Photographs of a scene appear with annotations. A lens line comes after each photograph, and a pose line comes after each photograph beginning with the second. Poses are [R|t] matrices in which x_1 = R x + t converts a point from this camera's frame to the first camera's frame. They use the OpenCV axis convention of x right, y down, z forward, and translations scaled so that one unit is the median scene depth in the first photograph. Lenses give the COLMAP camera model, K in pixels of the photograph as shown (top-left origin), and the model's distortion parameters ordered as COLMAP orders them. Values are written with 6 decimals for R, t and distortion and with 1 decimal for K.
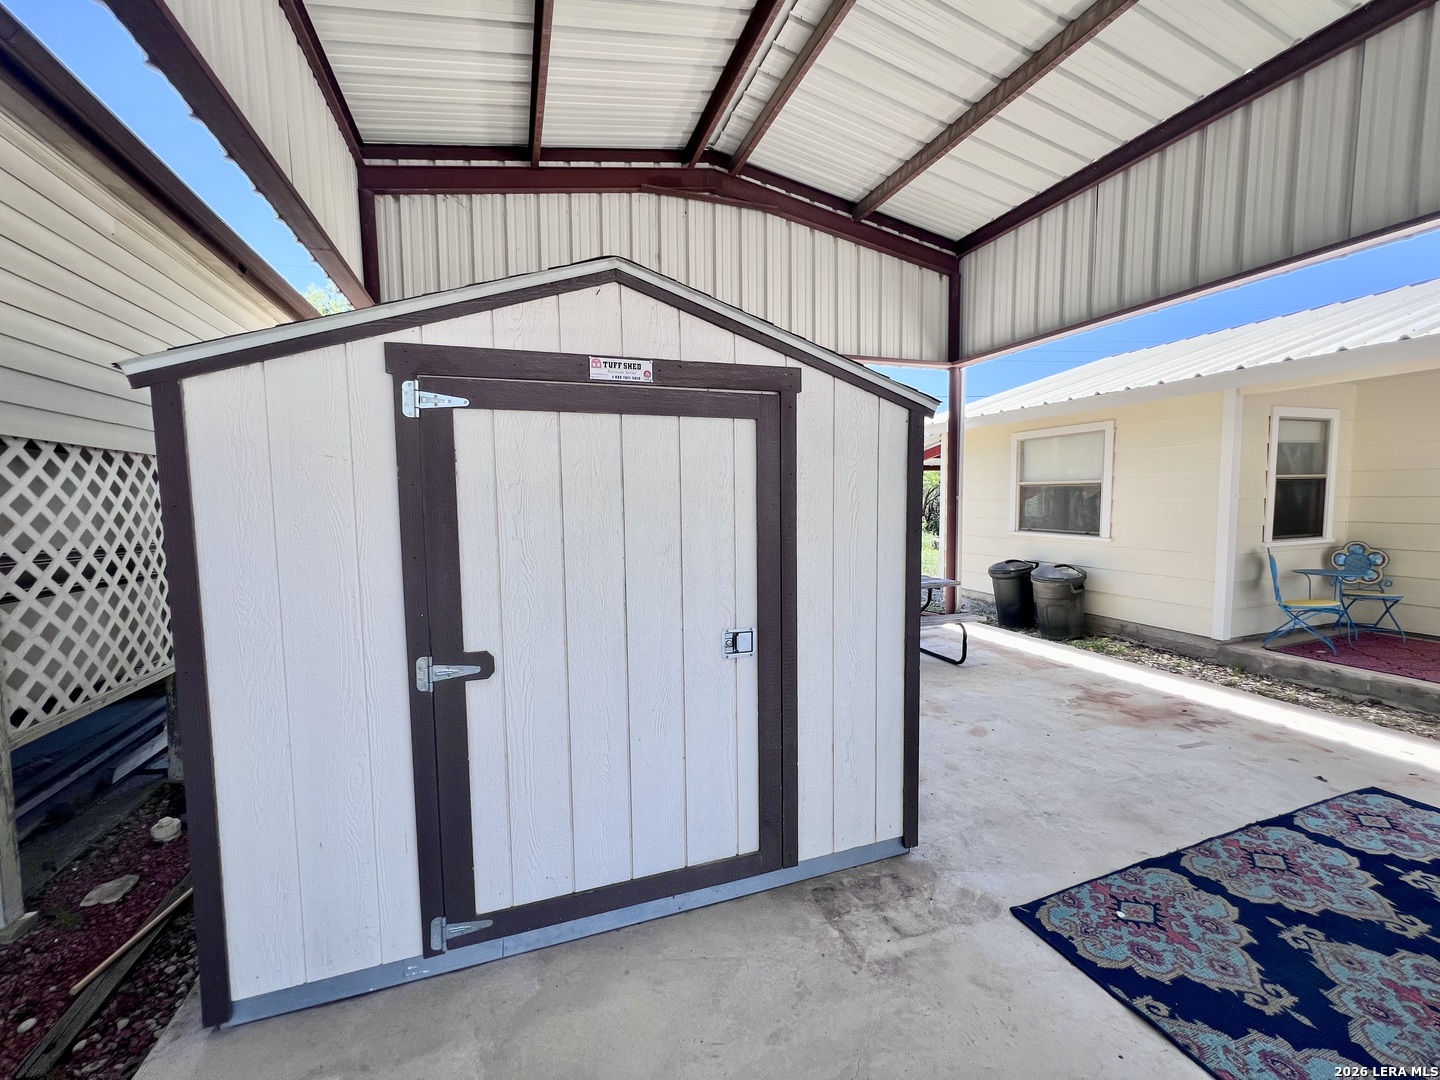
lens RADIAL K [[576.6, 0, 710.9], [0, 576.6, 543.9], [0, 0, 1]] dist [-0.000468, 0.001263]
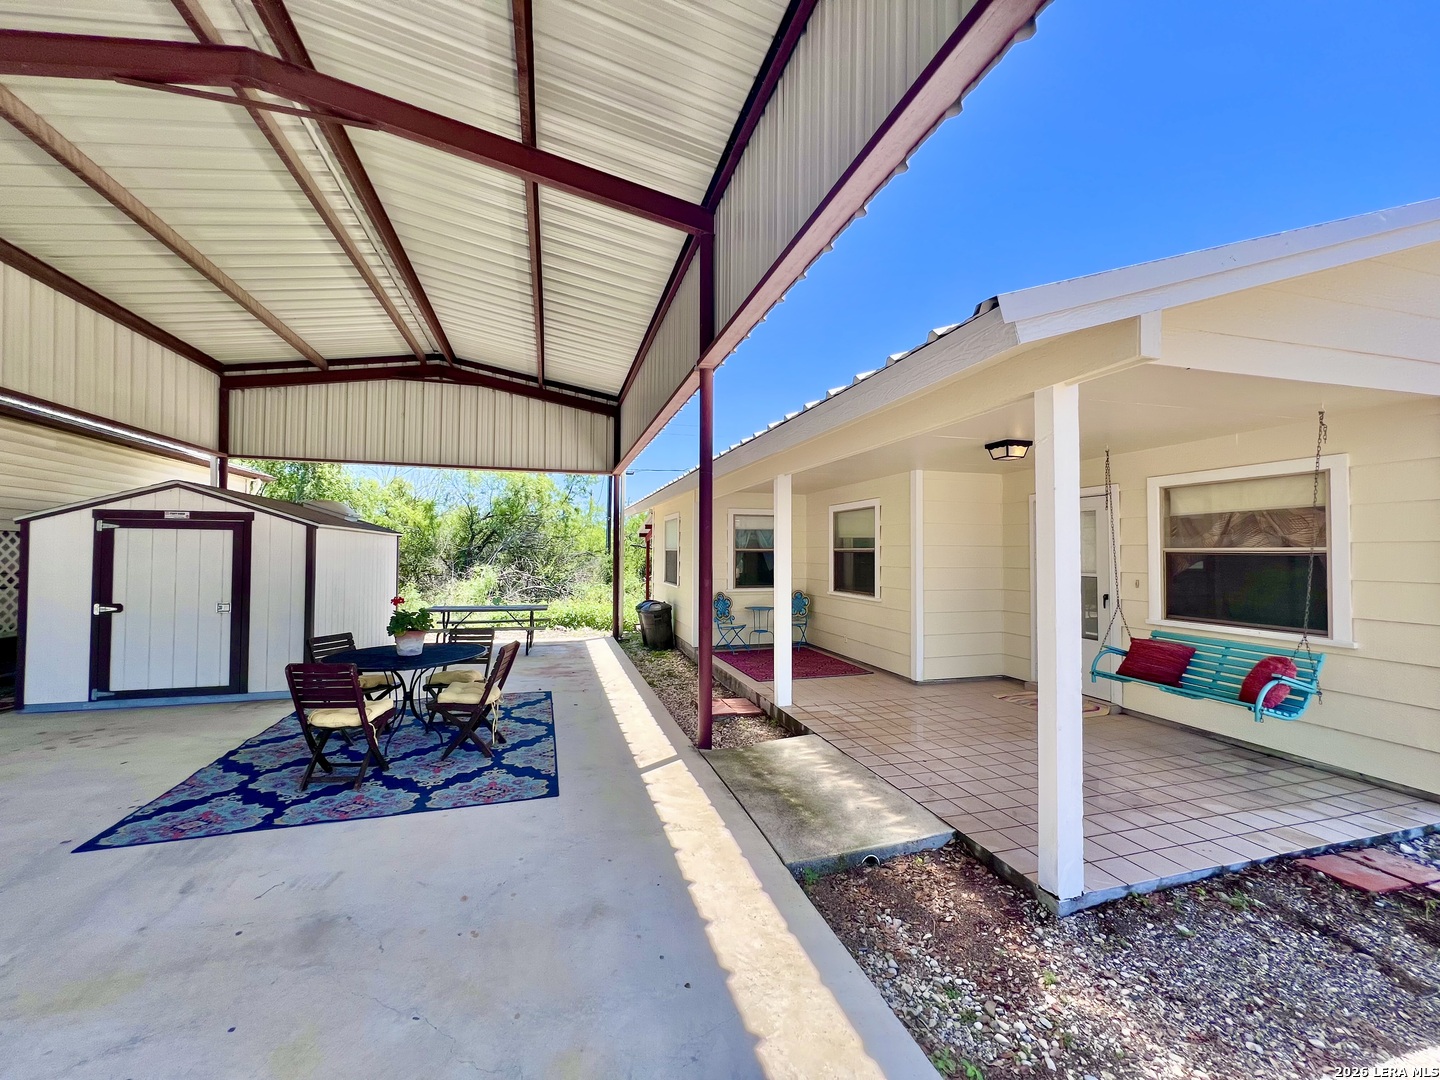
lens RADIAL K [[578.8, 0, 714.0], [0, 578.8, 544.7], [0, 0, 1]] dist [0.002487, 0.000403]
pose [[0.997949, 0.019475, -0.060987, 1.207720], [-0.025145, 0.995289, -0.093631, 0.031924], [0.058876, 0.094972, 0.993737, -0.792815]]
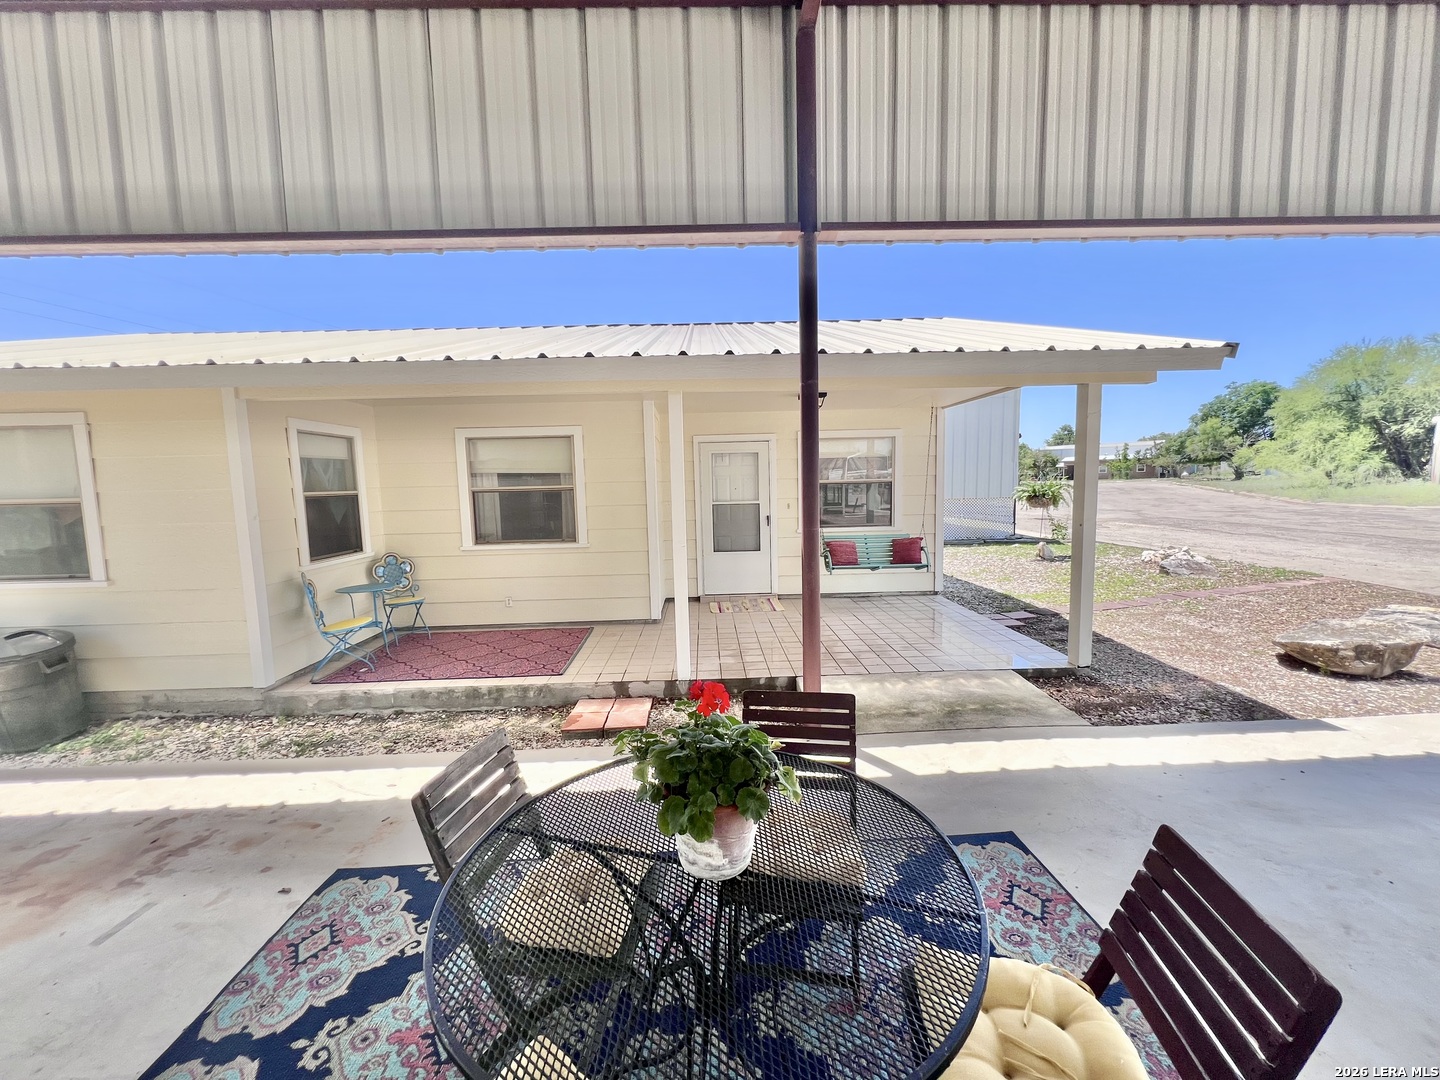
lens RADIAL K [[576.6, 0, 715.1], [0, 576.6, 537.6], [0, 0, 1]] dist [-0.000468, 0.001263]
pose [[0.305987, -0.077492, 0.948877, 0.346847], [0.096405, 0.994081, 0.050095, -0.034455], [-0.947142, 0.076148, 0.311646, 0.108440]]
